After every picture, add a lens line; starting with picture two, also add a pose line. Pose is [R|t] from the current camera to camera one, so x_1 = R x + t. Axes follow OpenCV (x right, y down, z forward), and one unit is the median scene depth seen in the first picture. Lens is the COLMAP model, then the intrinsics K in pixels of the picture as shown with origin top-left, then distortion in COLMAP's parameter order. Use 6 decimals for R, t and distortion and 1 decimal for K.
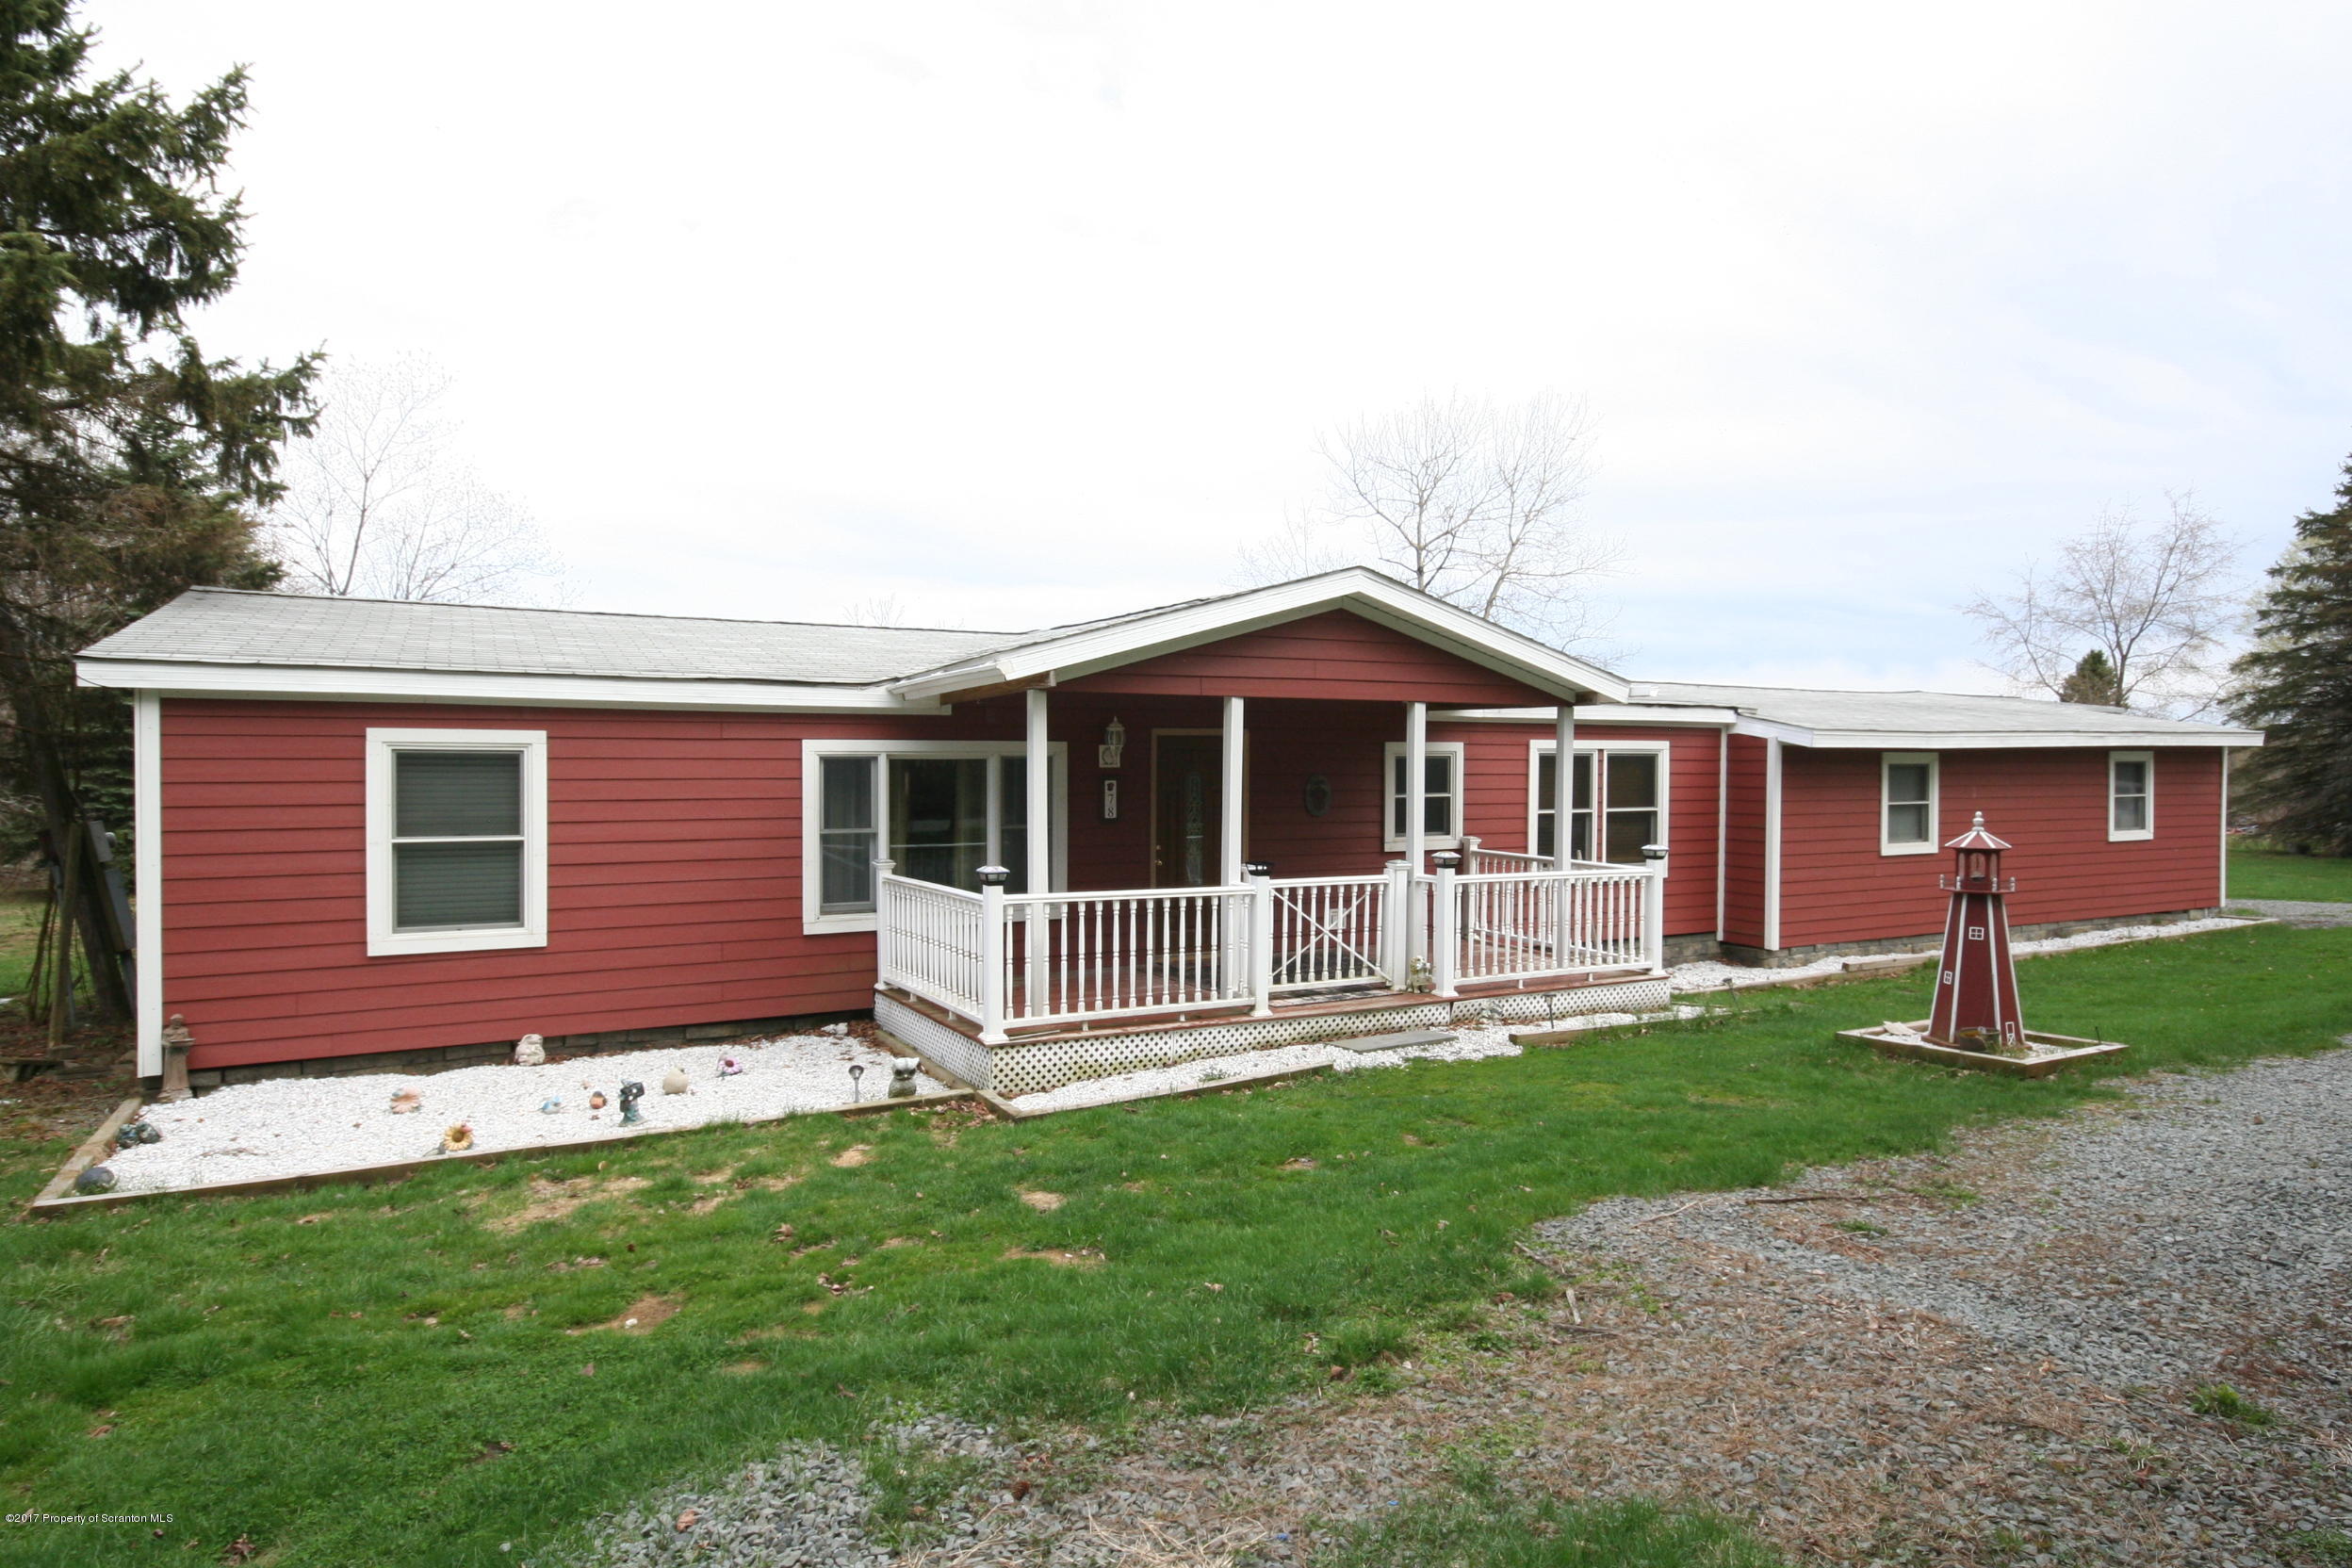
lens RADIAL K [[1324.7, 0, 1172.9], [0, 1324.7, 787.3], [0, 0, 1]] dist [-0.001930, 0.001061]
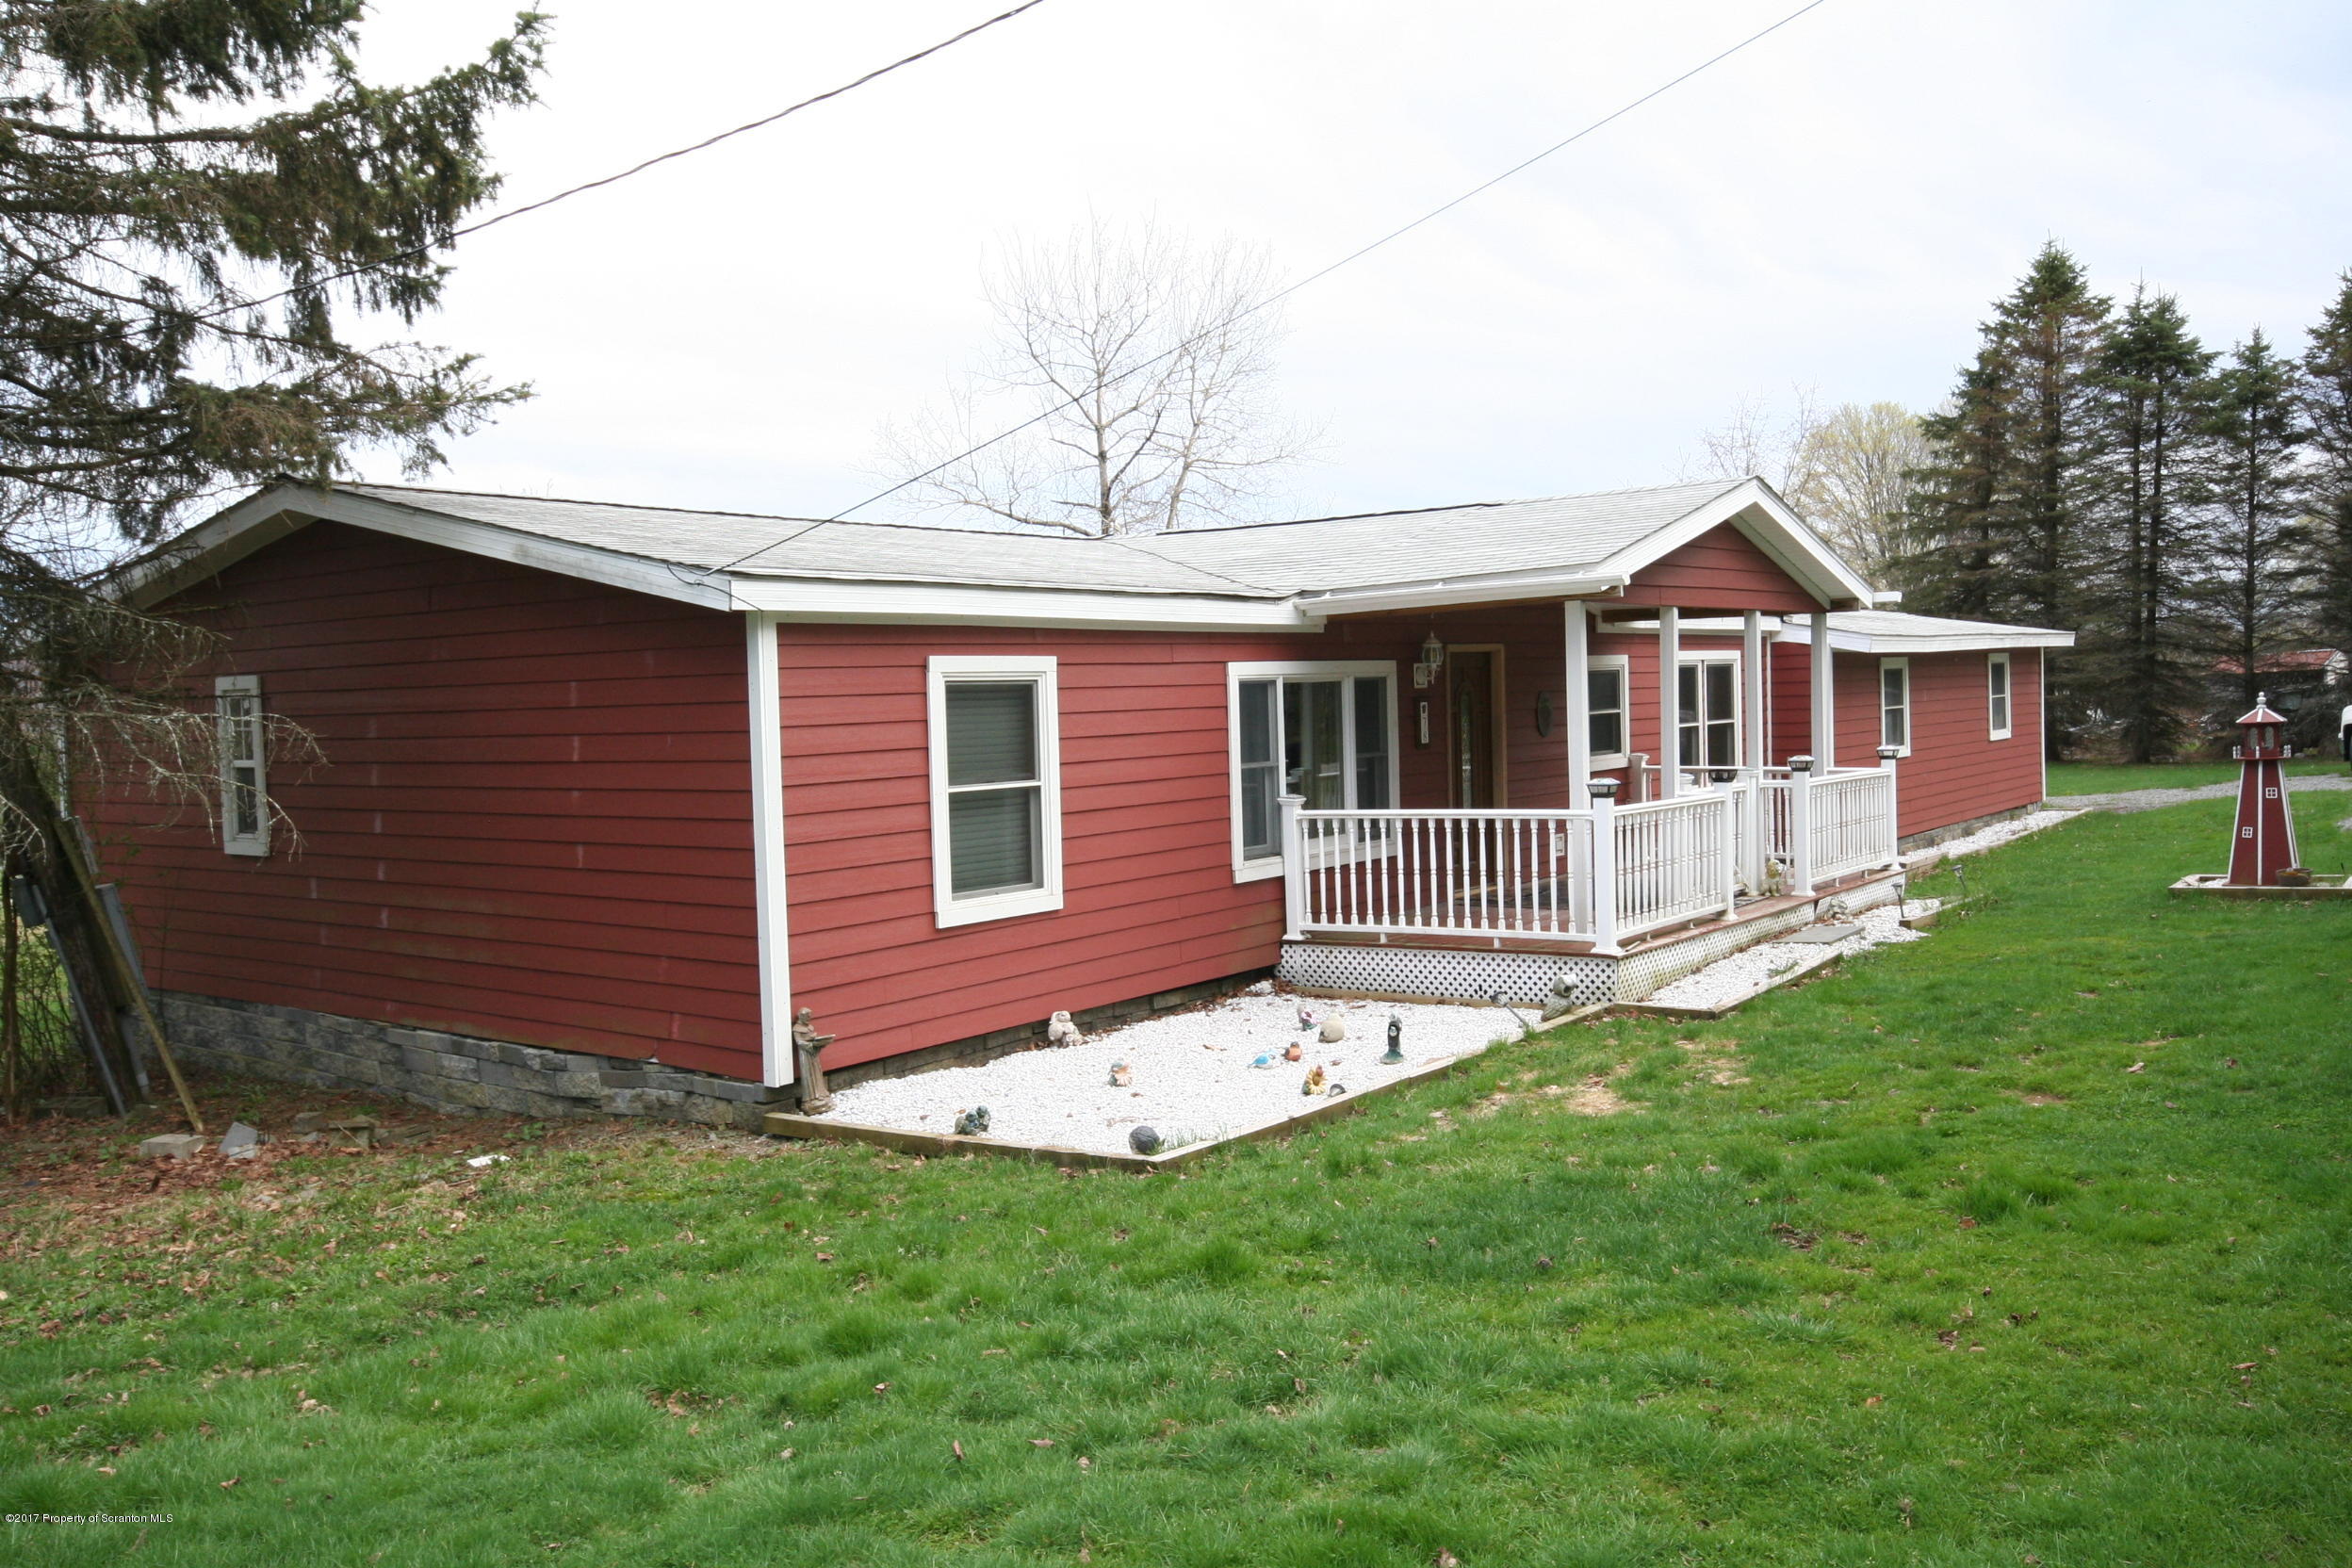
lens RADIAL K [[1844.5, 0, 1176.5], [0, 1844.5, 780.9], [0, 0, 1]] dist [-0.003064, 0.005001]
pose [[0.914123, -0.051437, 0.402161, -0.808615], [0.044165, 0.998650, 0.027341, 0.007704], [-0.403024, -0.007232, 0.915161, -0.111098]]
